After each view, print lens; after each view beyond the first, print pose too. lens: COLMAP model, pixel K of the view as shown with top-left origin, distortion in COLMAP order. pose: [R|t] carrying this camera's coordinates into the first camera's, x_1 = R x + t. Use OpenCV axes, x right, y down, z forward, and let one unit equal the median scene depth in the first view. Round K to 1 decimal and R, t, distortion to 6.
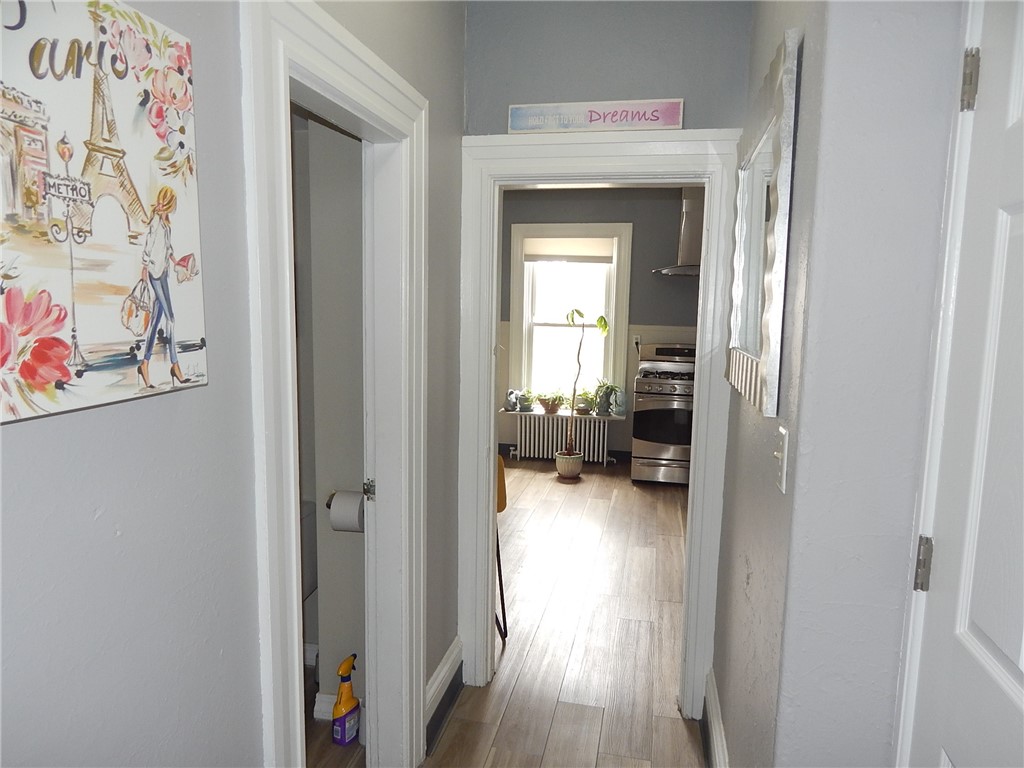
lens RADIAL K [[681.2, 0, 512.0], [0, 681.2, 384.0], [0, 0, 1]] dist [-0.128444, -0.000351]
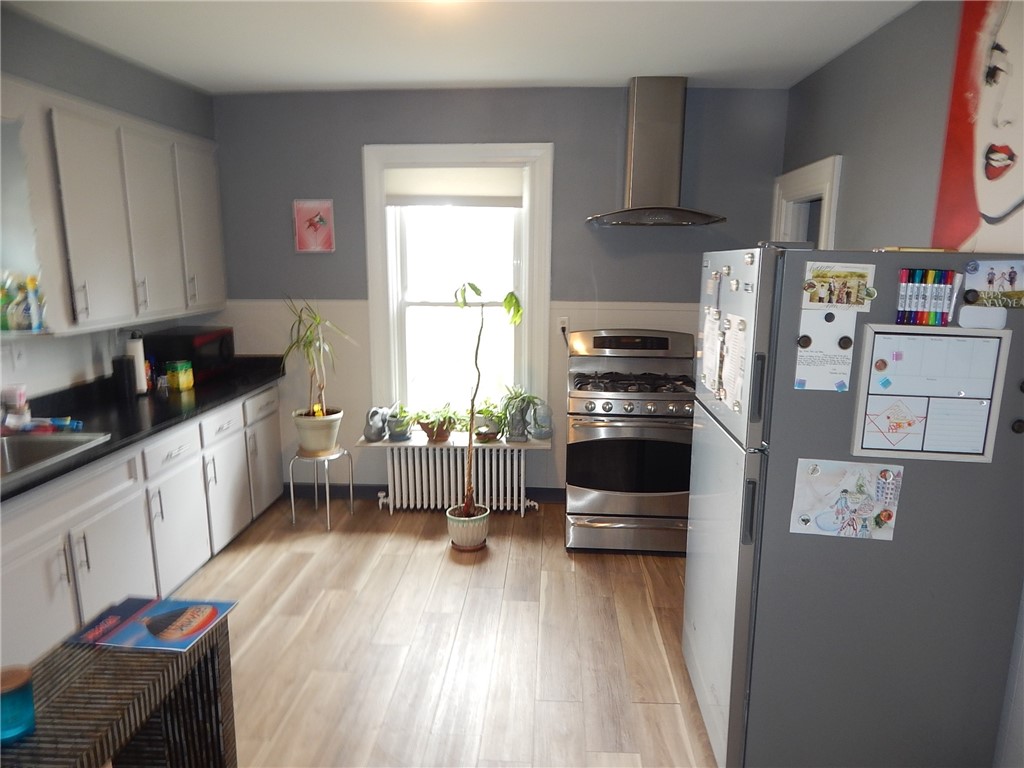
lens RADIAL K [[680.9, 0, 514.8], [0, 680.9, 373.0], [0, 0, 1]] dist [-0.000238, -0.000387]
pose [[0.987890, -0.045000, 0.148486, 0.036403], [0.035362, 0.997131, 0.066923, -0.064292], [-0.151071, -0.060862, 0.986648, 0.349436]]
